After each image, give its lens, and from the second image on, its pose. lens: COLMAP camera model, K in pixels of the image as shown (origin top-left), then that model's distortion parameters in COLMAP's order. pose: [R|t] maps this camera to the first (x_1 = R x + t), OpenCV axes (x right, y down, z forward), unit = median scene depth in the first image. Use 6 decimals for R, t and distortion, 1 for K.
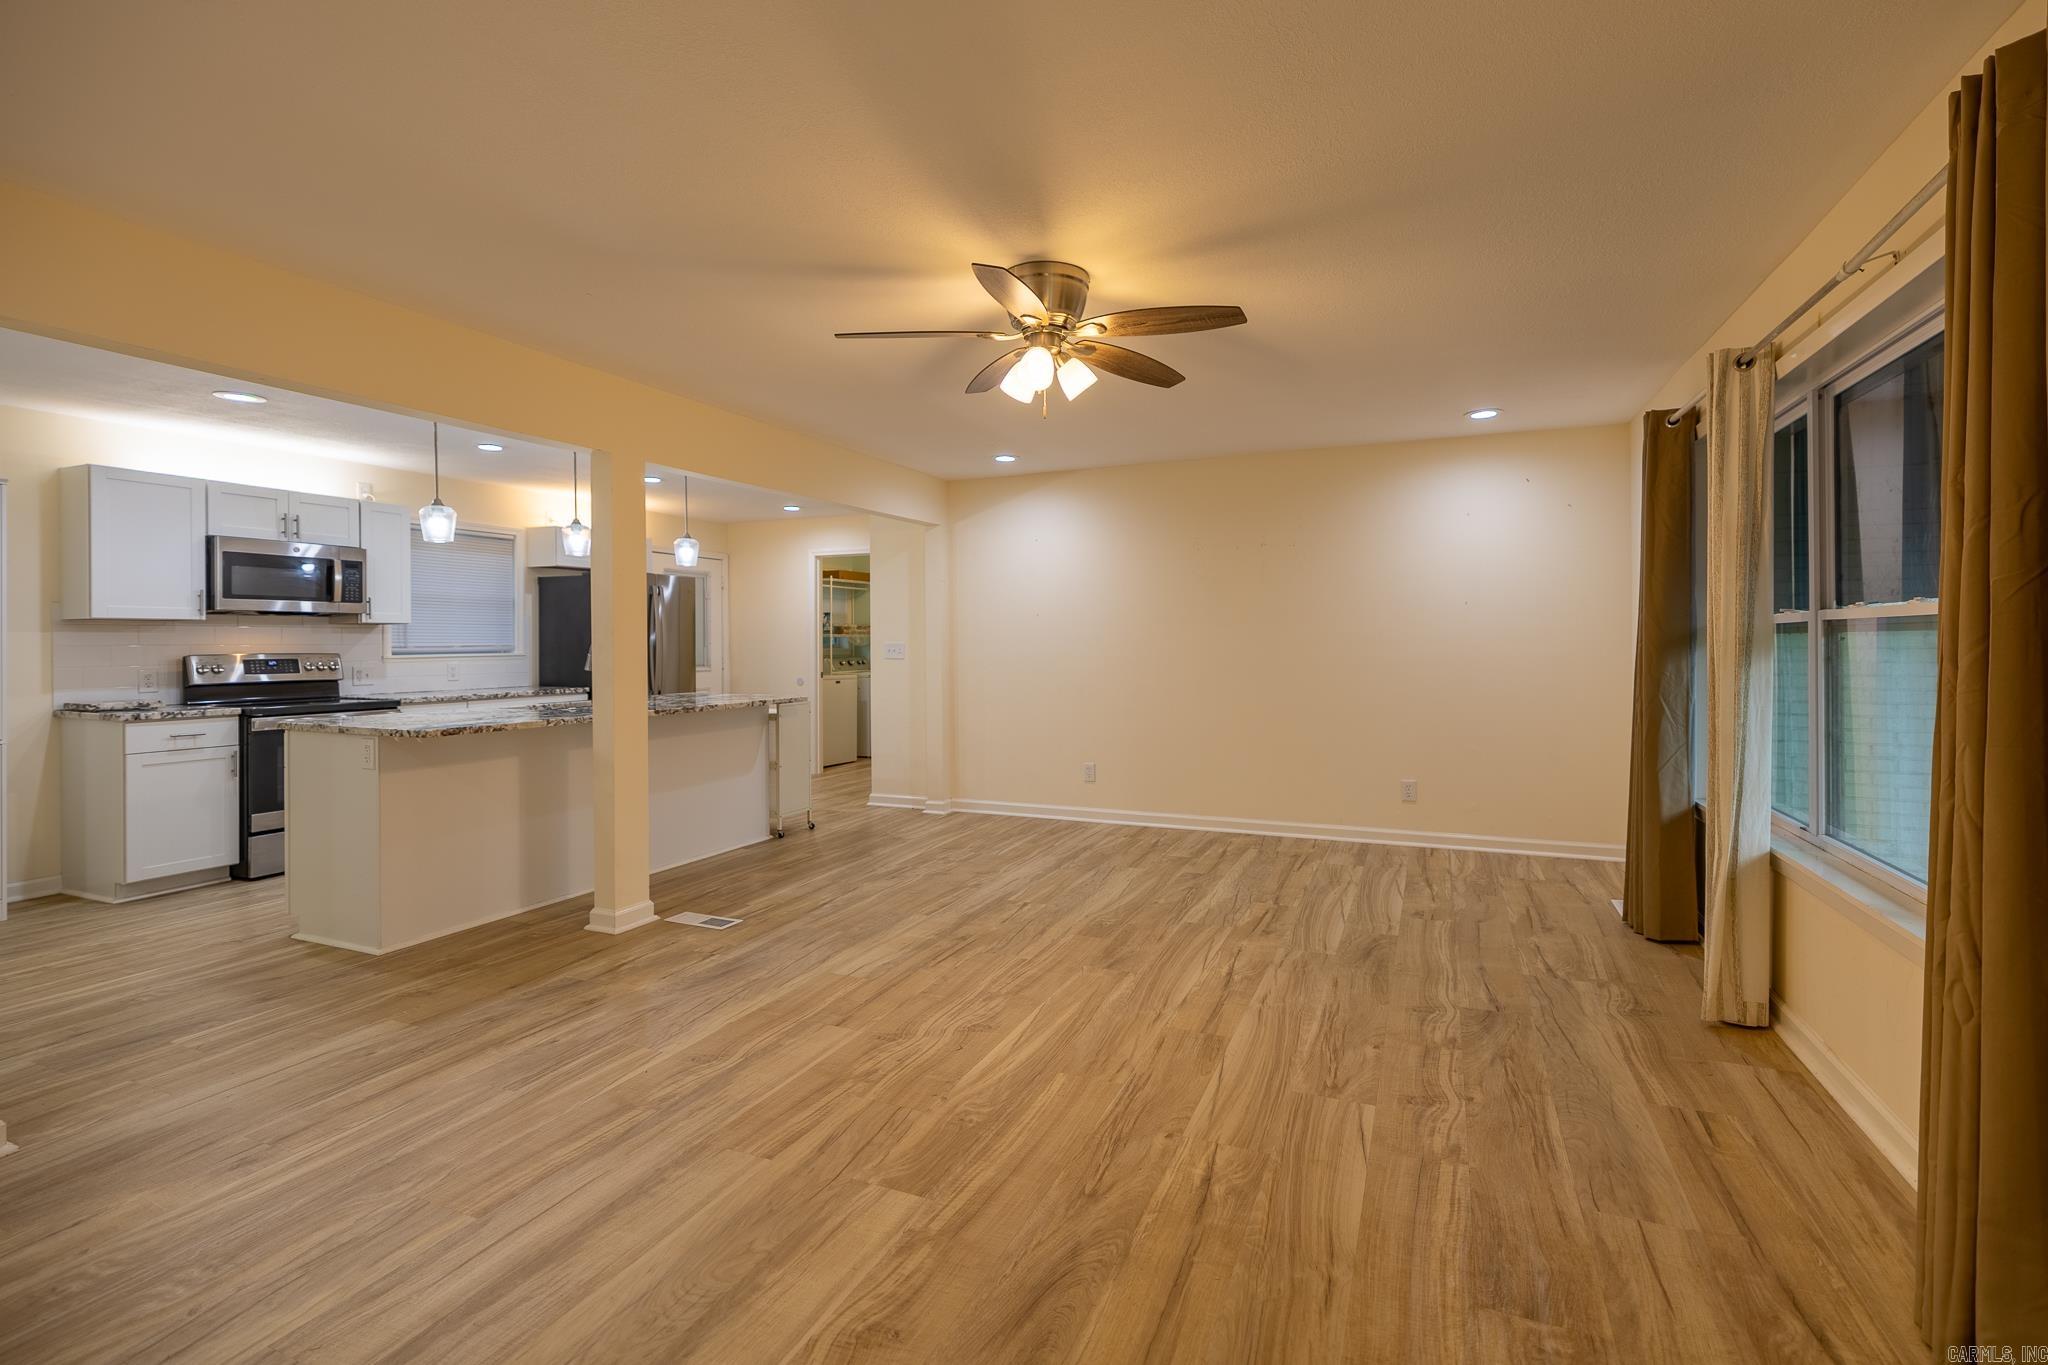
lens RADIAL K [[916.4, 0, 1055.9], [0, 916.4, 648.1], [0, 0, 1]] dist [-0.003024, 0.001143]
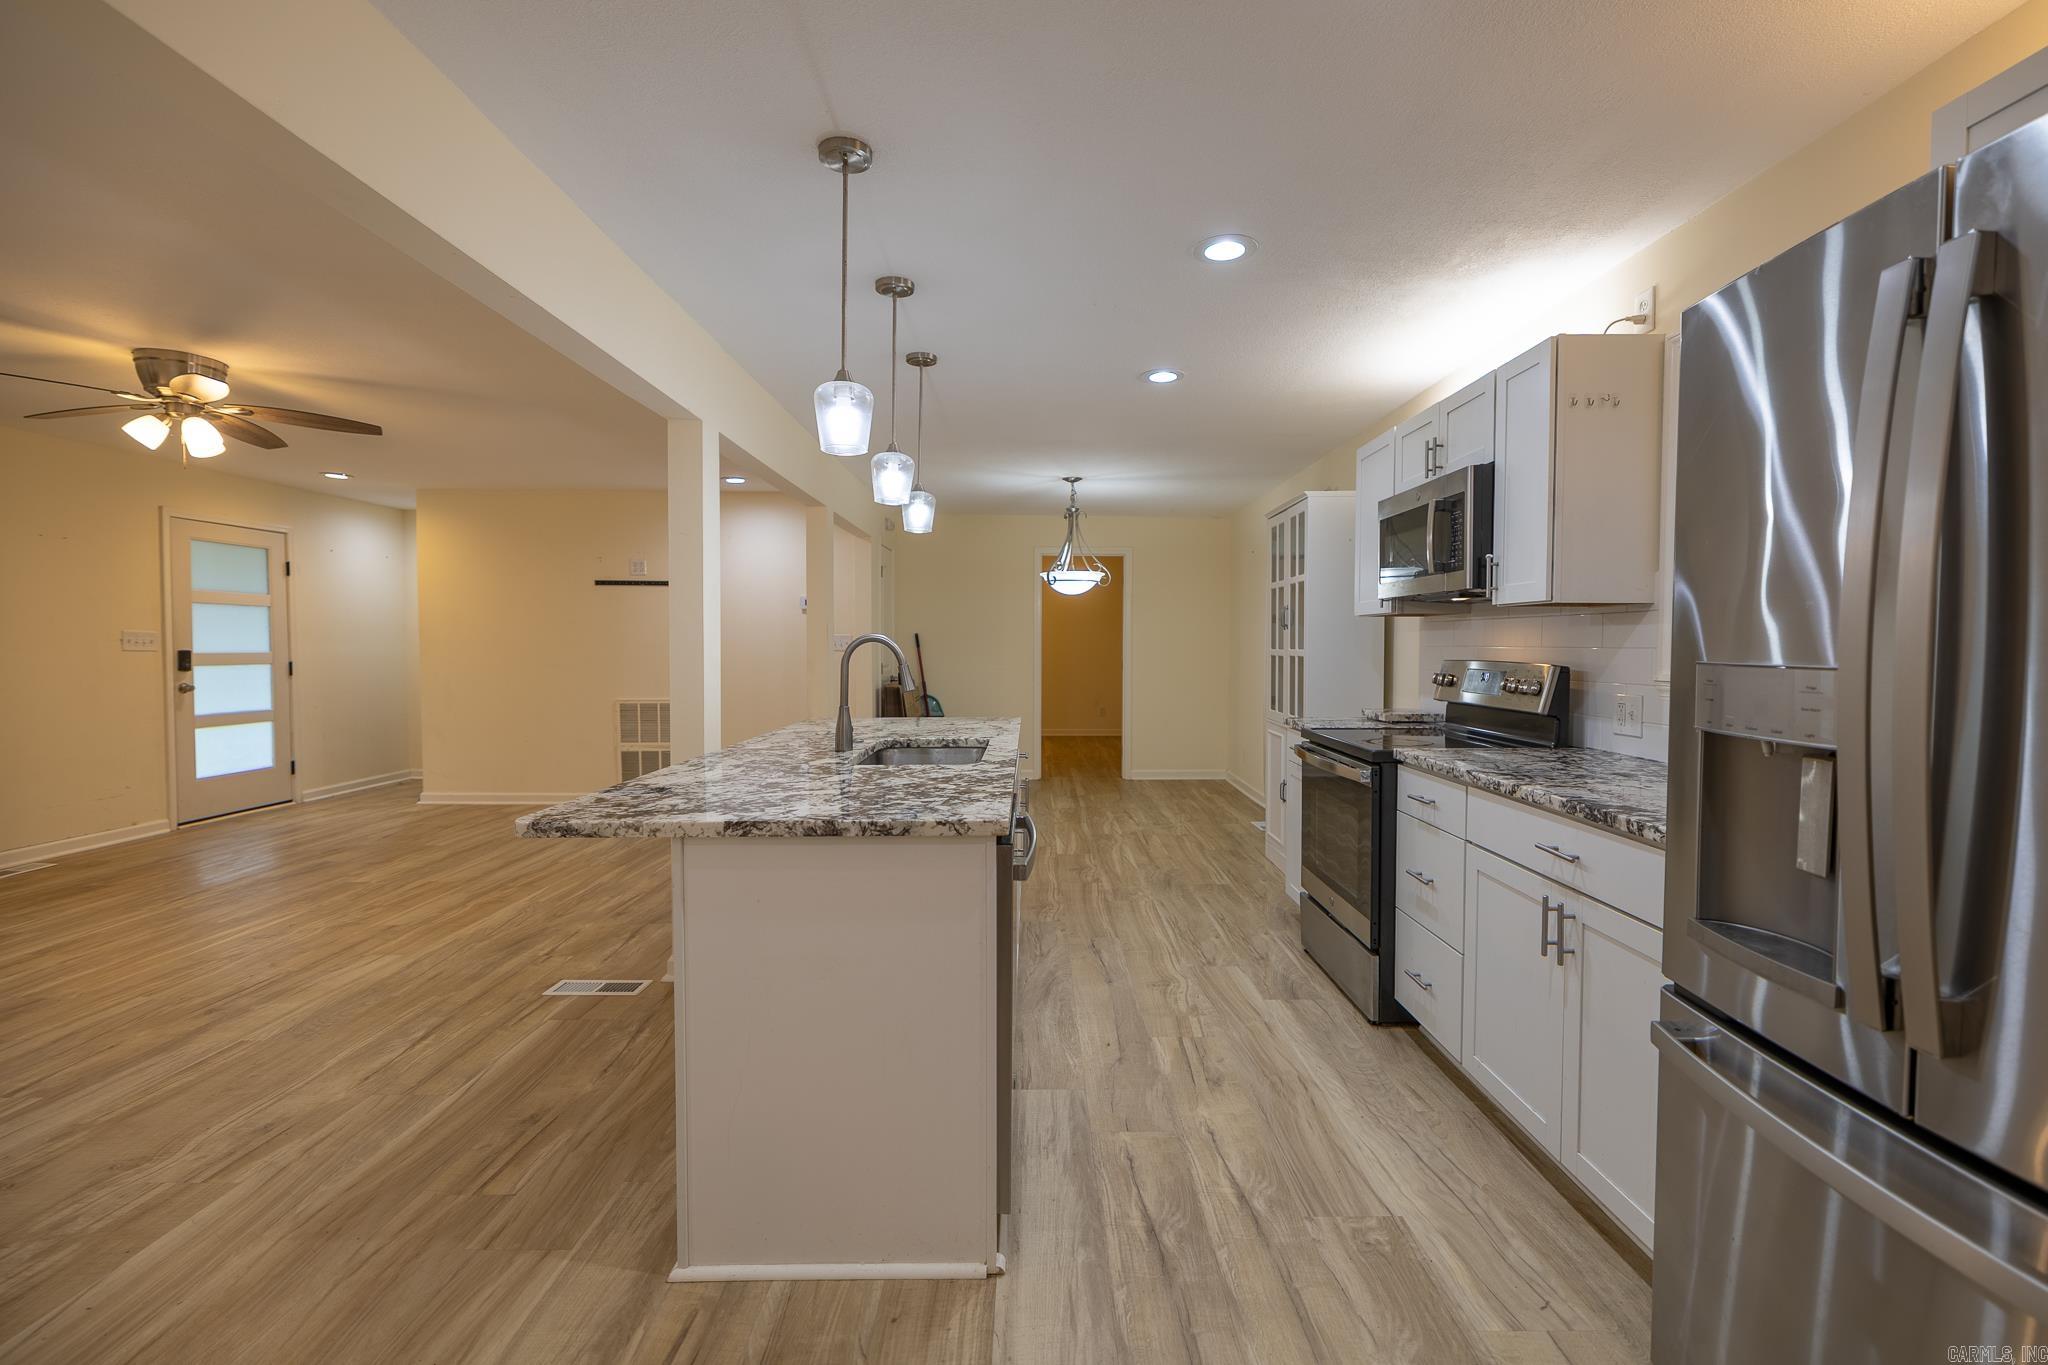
lens RADIAL K [[888.8, 0, 1045.4], [0, 888.8, 681.3], [0, 0, 1]] dist [-0.006541, 0.001970]
pose [[-0.917381, 0.019330, -0.397541, -0.515154], [-0.001345, 0.998664, 0.051664, -0.016140], [0.398008, 0.047930, -0.916129, 2.176924]]
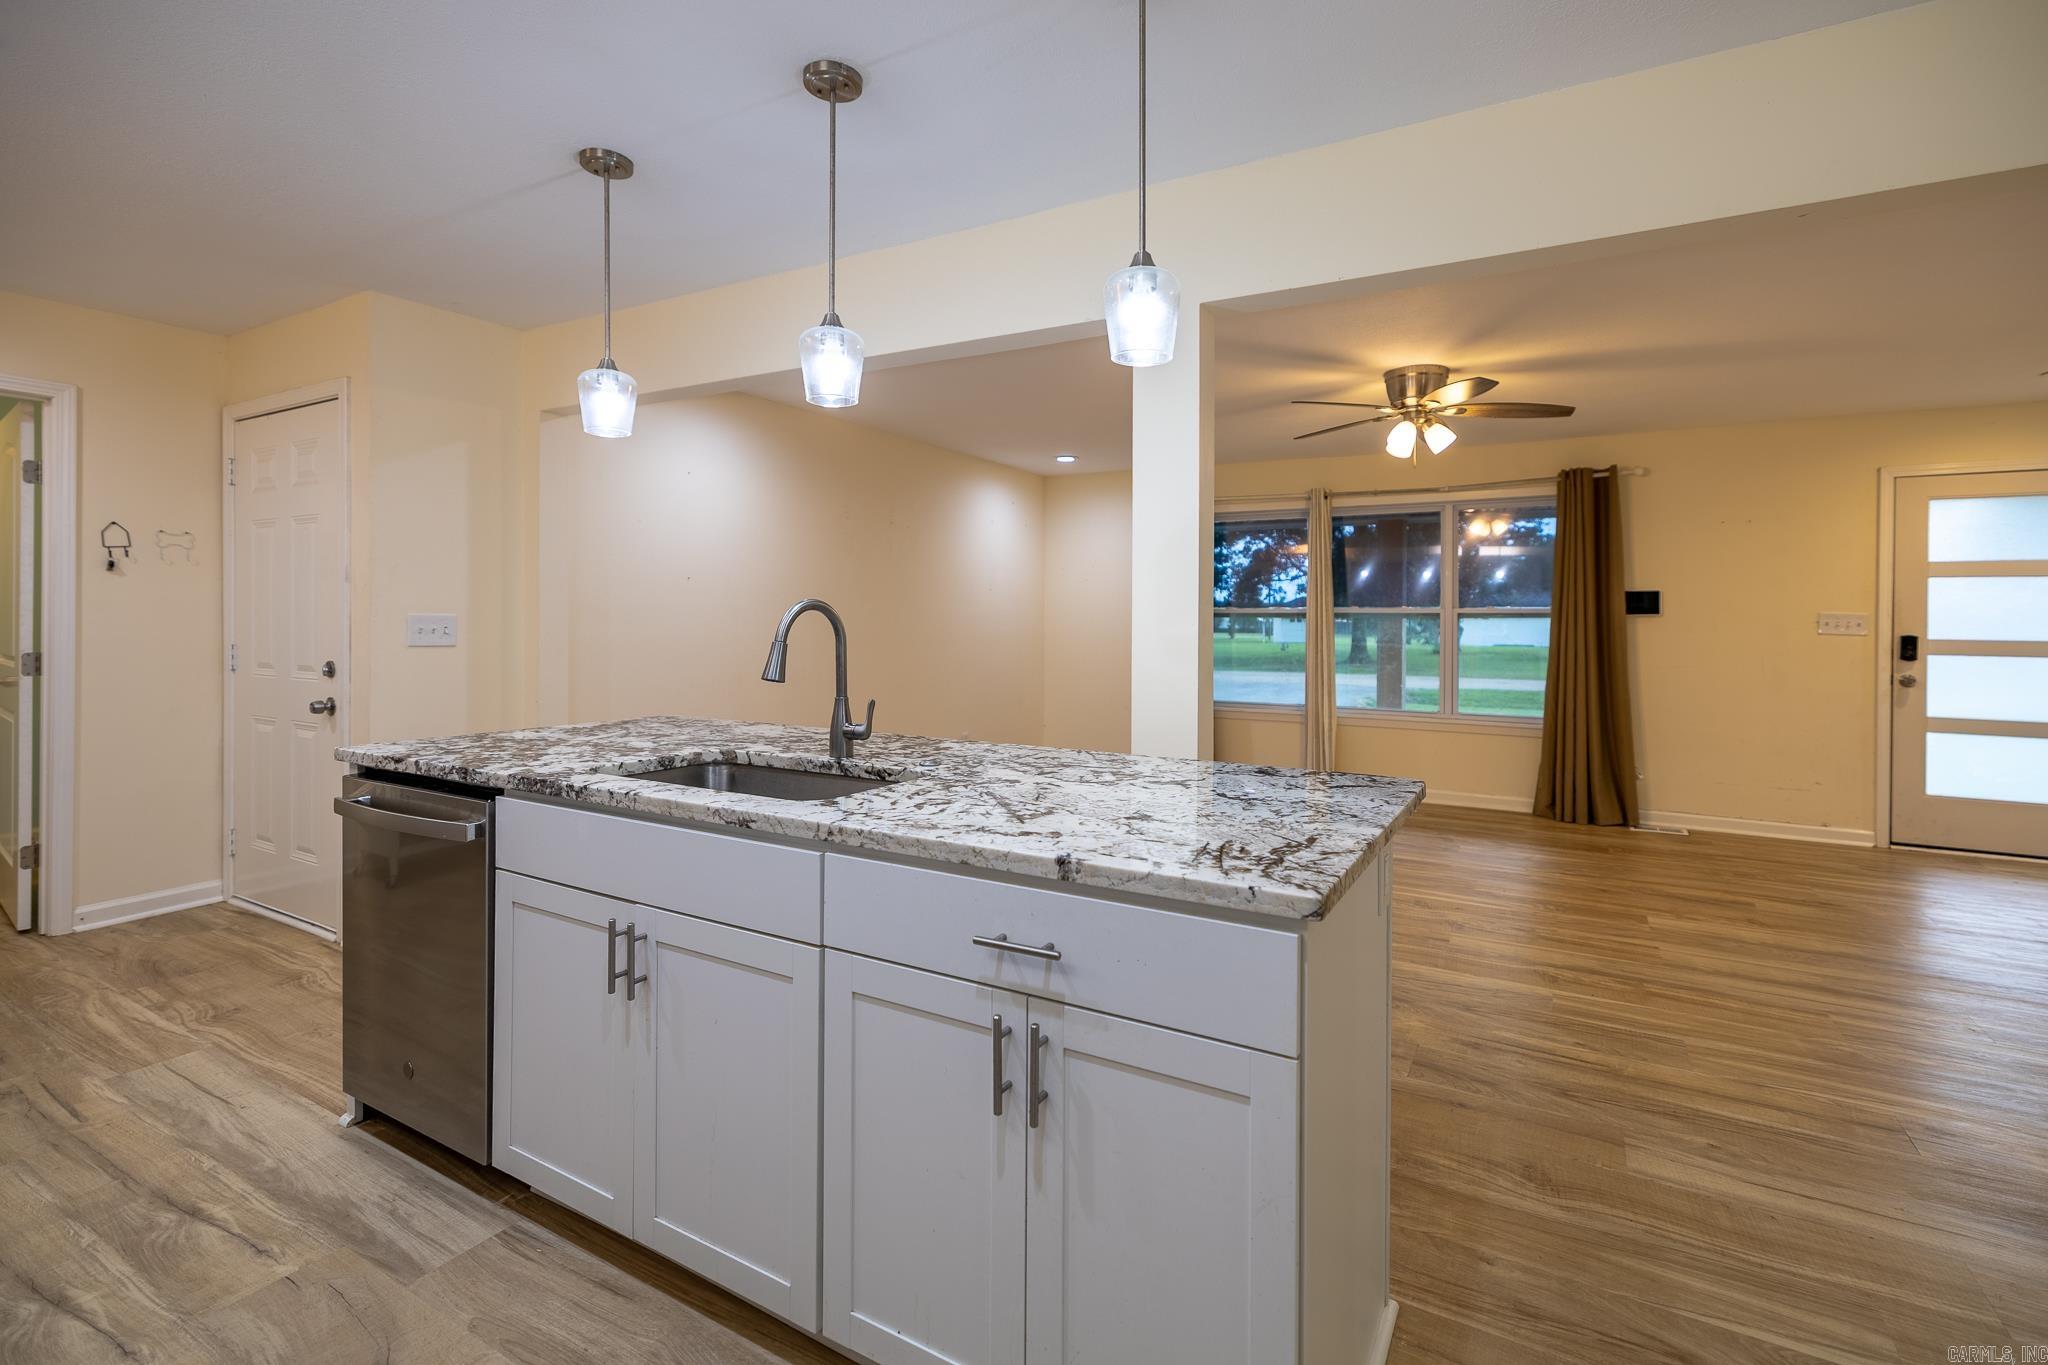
lens RADIAL K [[916.4, 0, 1054.4], [0, 916.4, 618.3], [0, 0, 1]] dist [-0.003024, 0.001143]
pose [[0.114178, 0.007136, 0.993435, -1.259638], [-0.000791, 0.999975, -0.007092, -0.000768], [-0.993460, 0.000024, 0.114181, 1.163046]]
